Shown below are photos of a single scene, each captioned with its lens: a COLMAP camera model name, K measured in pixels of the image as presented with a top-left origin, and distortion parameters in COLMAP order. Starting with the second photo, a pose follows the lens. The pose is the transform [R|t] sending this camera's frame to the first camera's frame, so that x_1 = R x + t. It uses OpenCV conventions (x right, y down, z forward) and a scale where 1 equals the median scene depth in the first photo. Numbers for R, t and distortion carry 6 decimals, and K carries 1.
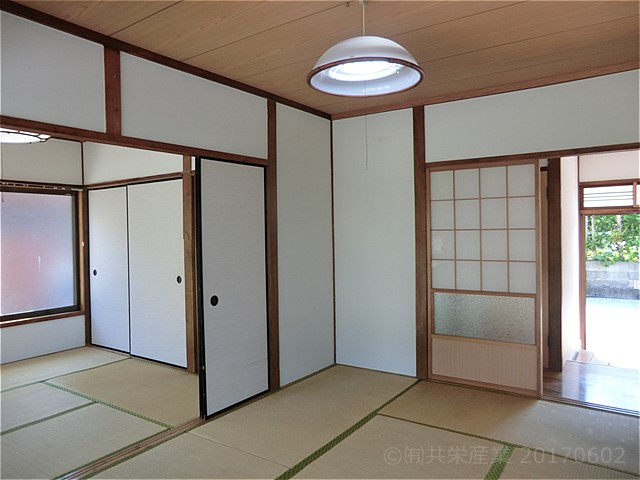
lens RADIAL K [[469.2, 0, 320.0], [0, 469.2, 240.0], [0, 0, 1]] dist [-0.092833, 0.121058]
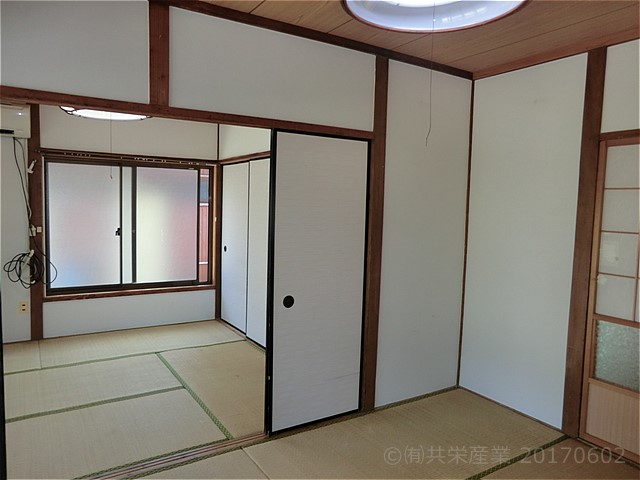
lens RADIAL K [[469.2, 0, 320.0], [0, 469.2, 240.0], [0, 0, 1]] dist [-0.092833, 0.121058]
pose [[0.918793, 0.071617, -0.388189, 0.120306], [-0.049713, 0.996568, 0.066194, -0.032455], [0.391597, -0.041521, 0.919199, 0.202556]]
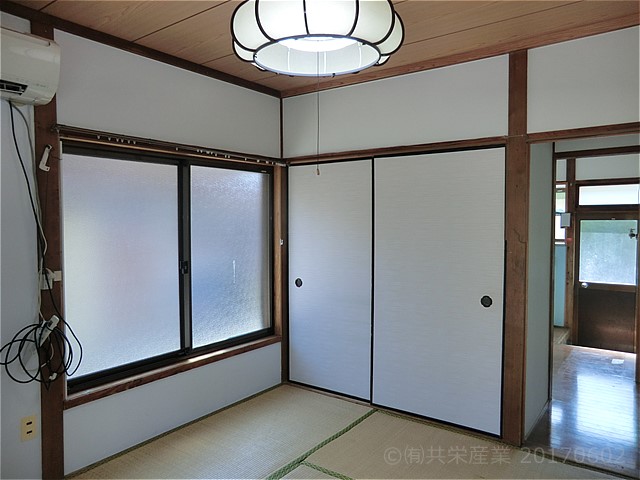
lens RADIAL K [[469.2, 0, 320.0], [0, 469.2, 240.0], [0, 0, 1]] dist [-0.092833, 0.121058]
pose [[0.999345, 0.012446, -0.033987, -0.564439], [-0.011686, 0.999680, 0.022442, -0.014553], [0.034255, -0.022030, 0.999170, 0.373546]]
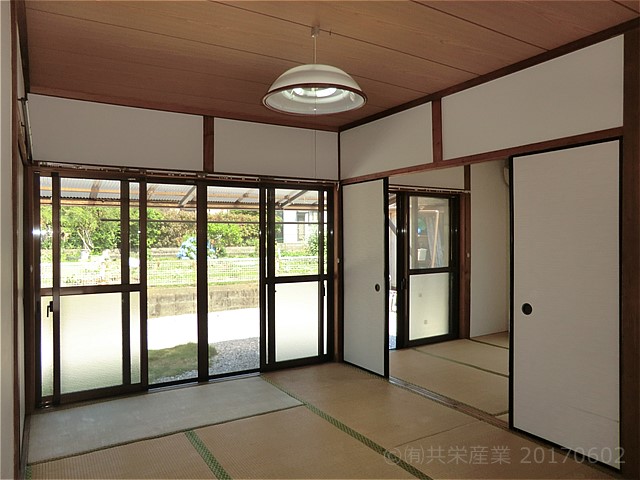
lens RADIAL K [[469.2, 0, 320.0], [0, 469.2, 240.0], [0, 0, 1]] dist [-0.092833, 0.121058]
pose [[-0.422551, 0.026584, -0.905949, 0.623004], [-0.008255, 0.999415, 0.033177, -0.026693], [0.906301, 0.021498, -0.422085, 0.828330]]
